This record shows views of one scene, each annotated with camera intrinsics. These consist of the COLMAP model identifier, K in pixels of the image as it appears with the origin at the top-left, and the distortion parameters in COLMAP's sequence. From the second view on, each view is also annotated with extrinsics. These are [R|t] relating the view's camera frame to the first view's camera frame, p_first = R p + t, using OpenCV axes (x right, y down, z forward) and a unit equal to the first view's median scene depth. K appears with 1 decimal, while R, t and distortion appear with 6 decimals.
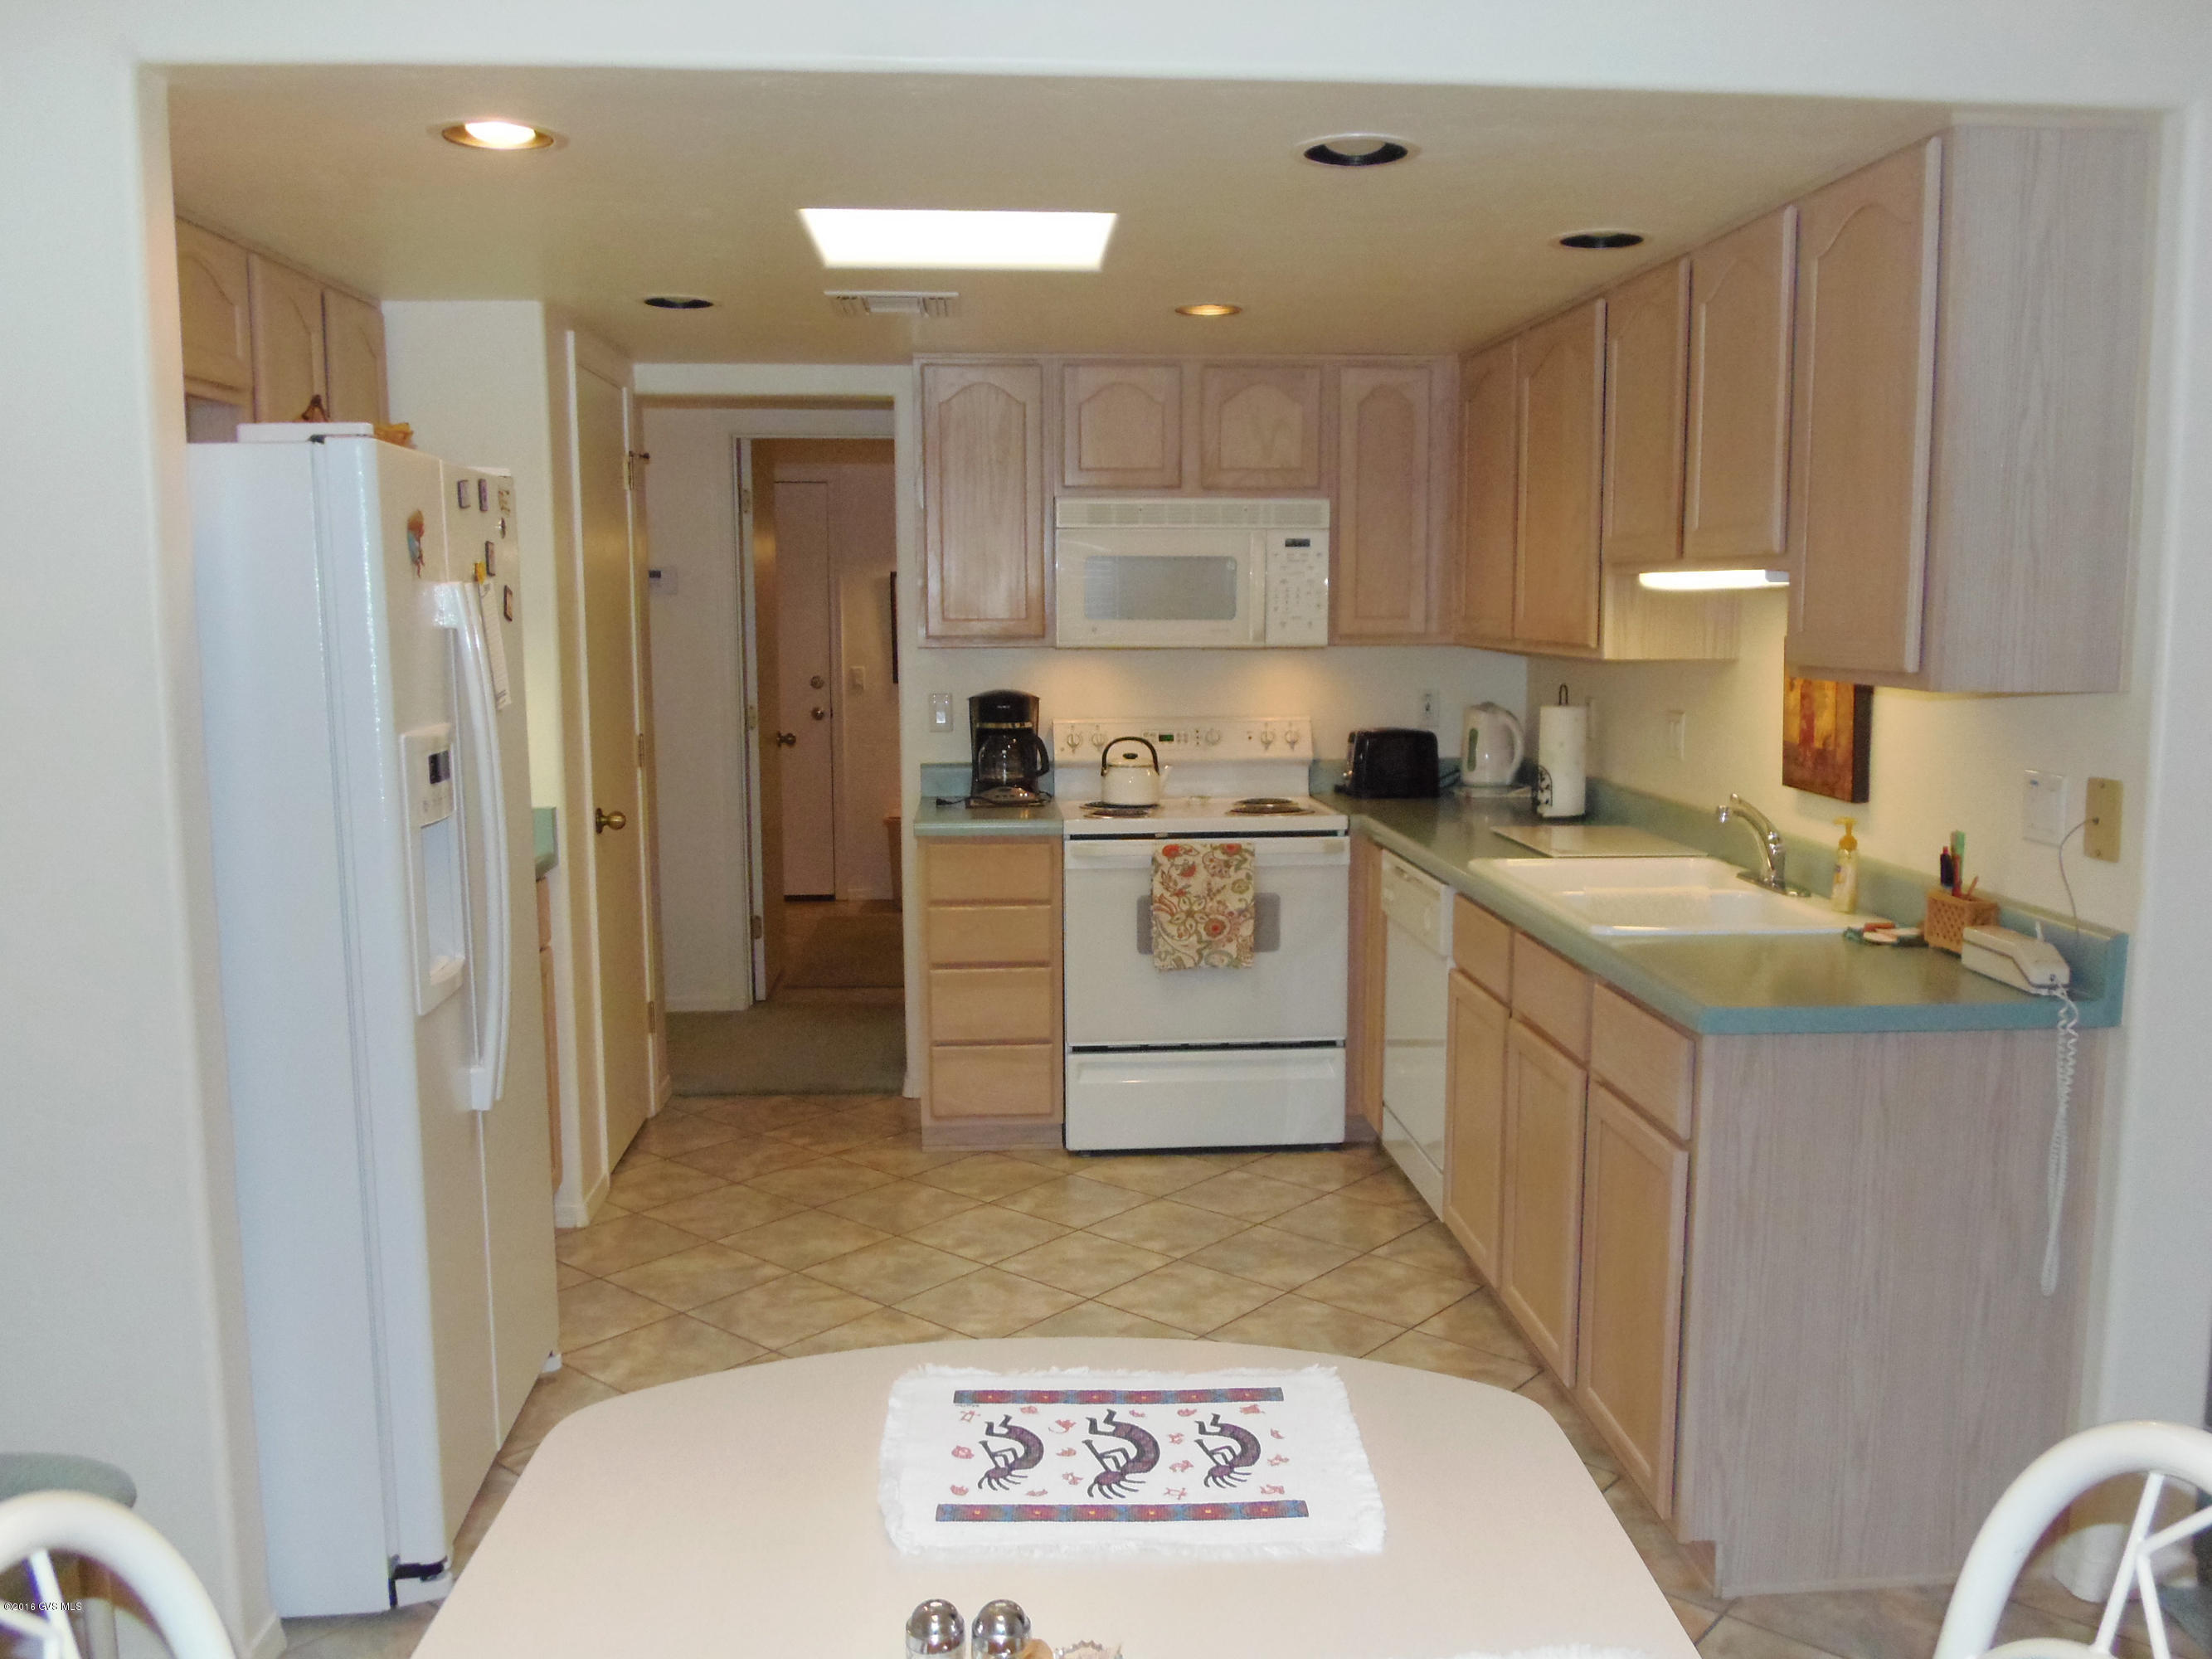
lens RADIAL K [[1808.9, 0, 1110.6], [0, 1808.9, 835.9], [0, 0, 1]] dist [-0.009615, -0.044849]
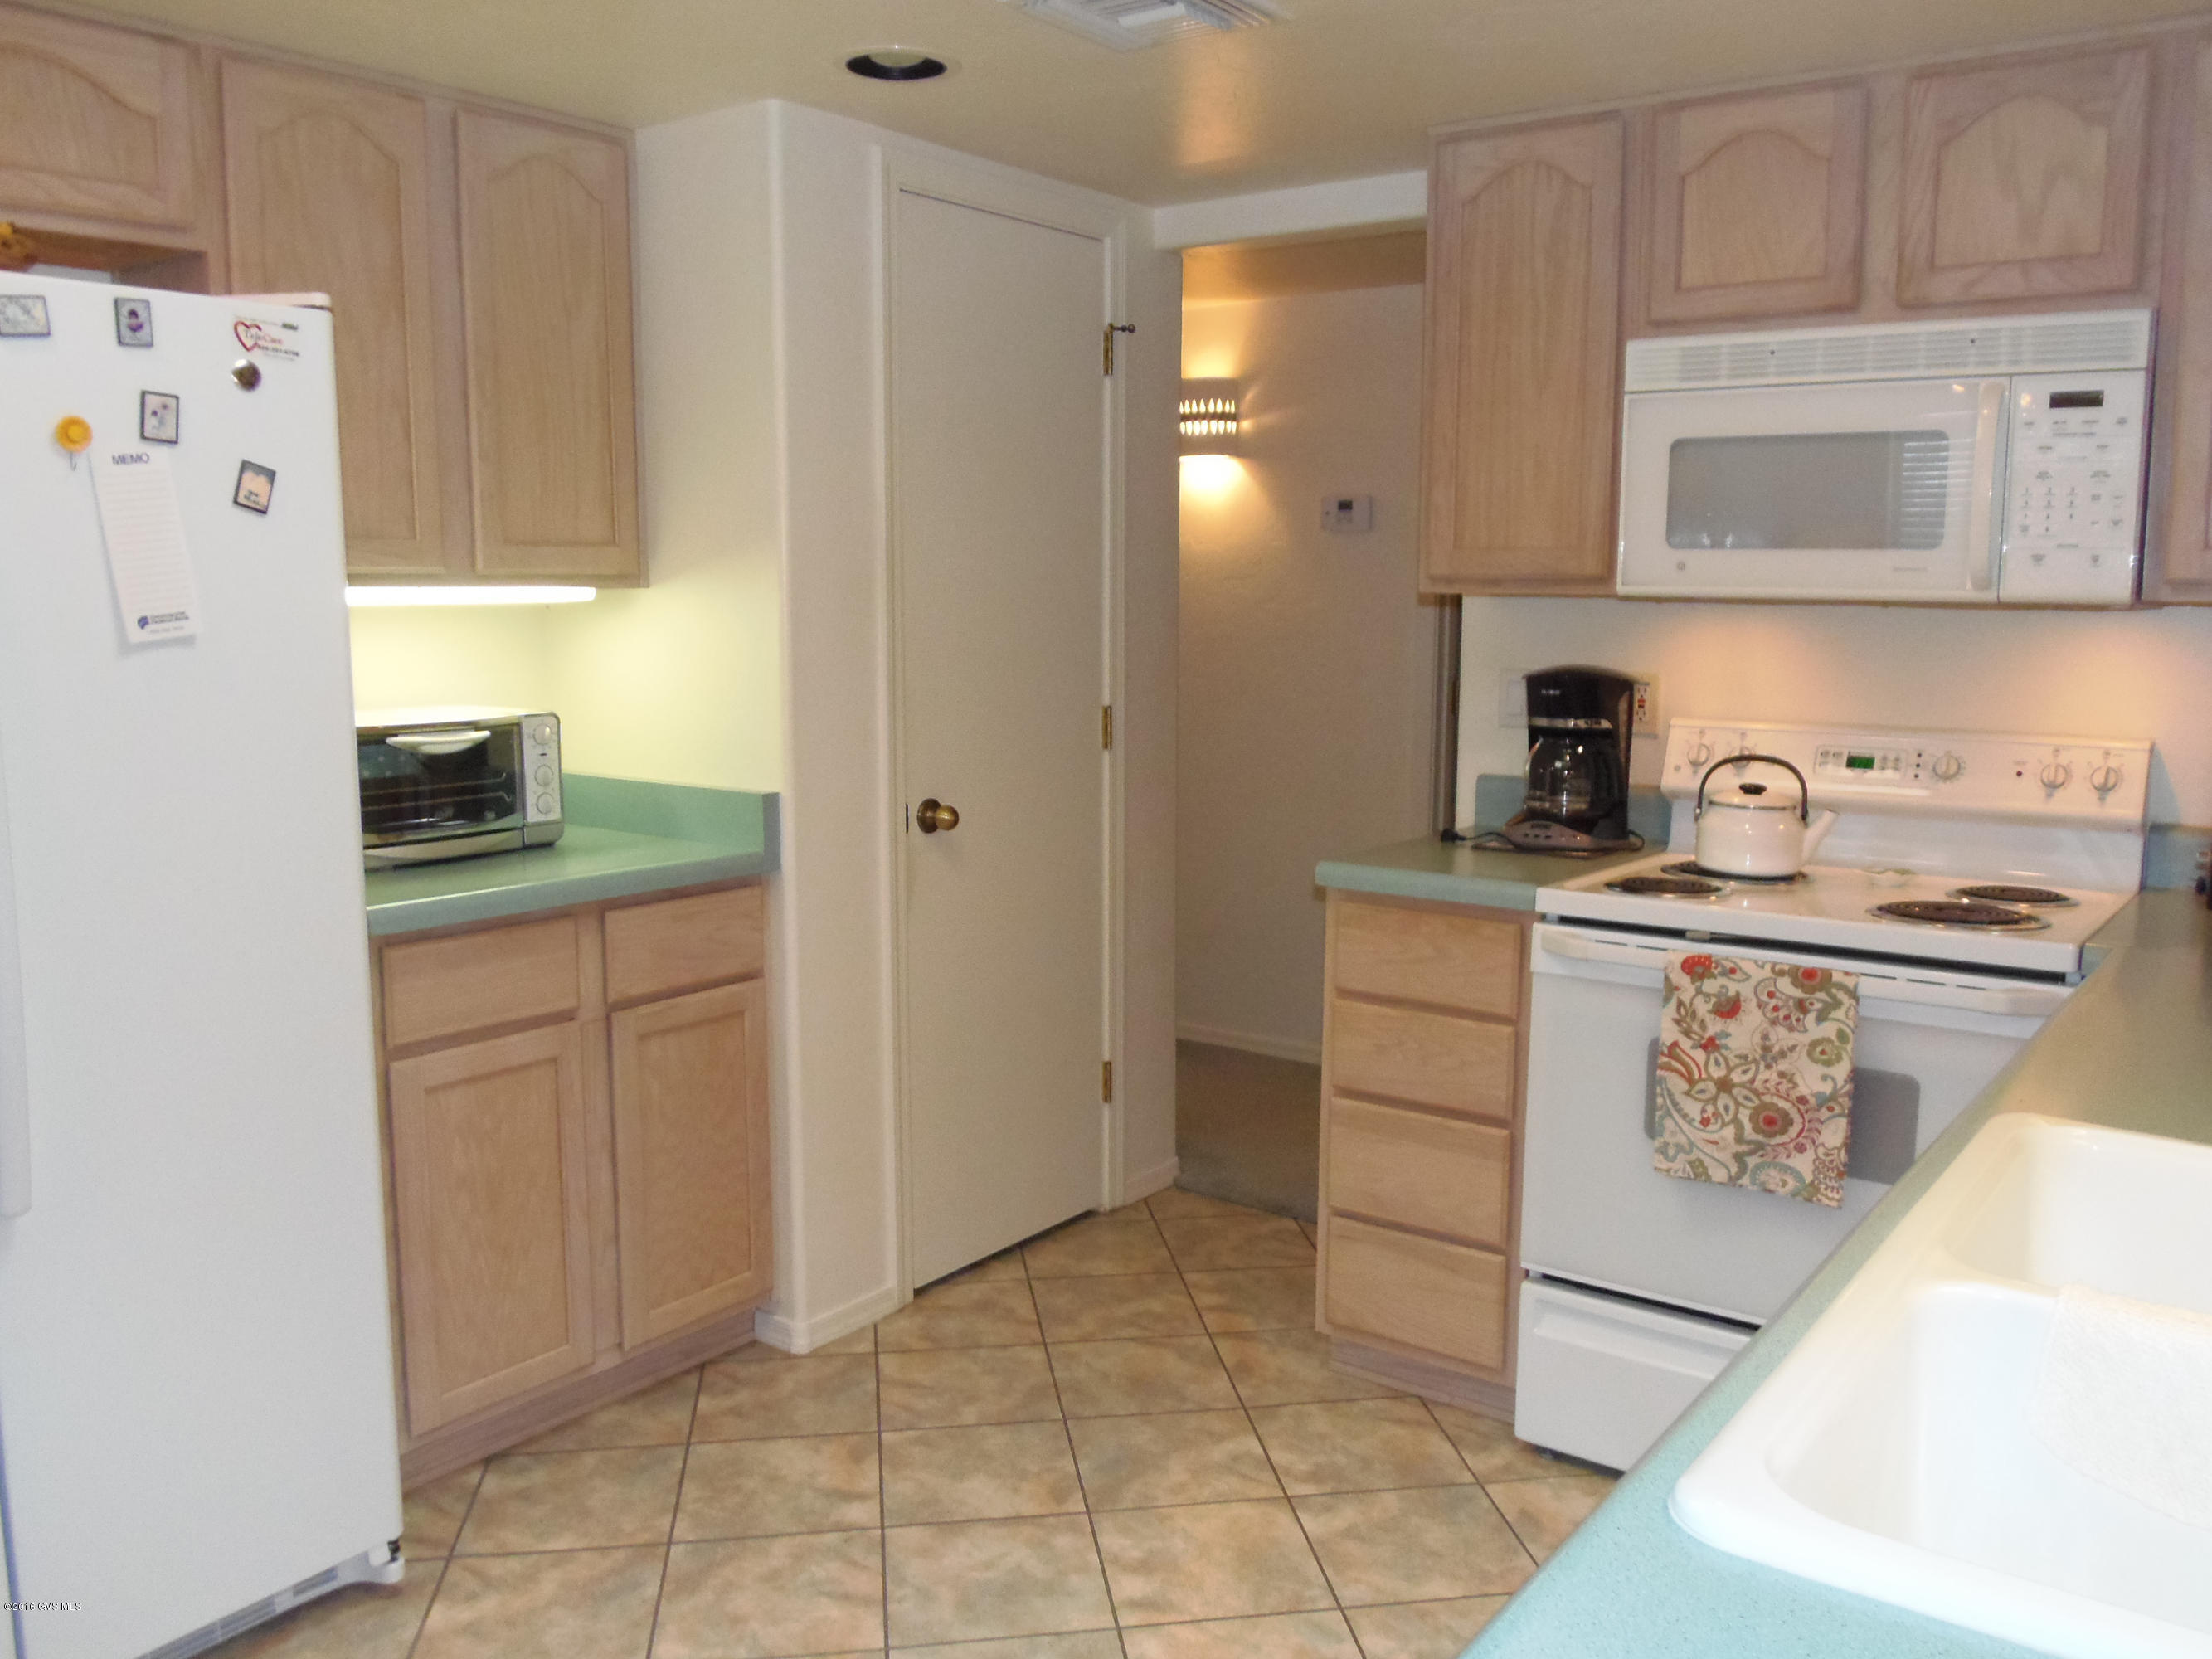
lens RADIAL K [[1808.9, 0, 1095.6], [0, 1808.9, 826.1], [0, 0, 1]] dist [-0.009615, -0.044849]
pose [[0.760439, 0.094245, -0.642534, 0.236180], [-0.090253, 0.995149, 0.039152, -0.037999], [0.643107, 0.028218, 0.765256, 0.452173]]
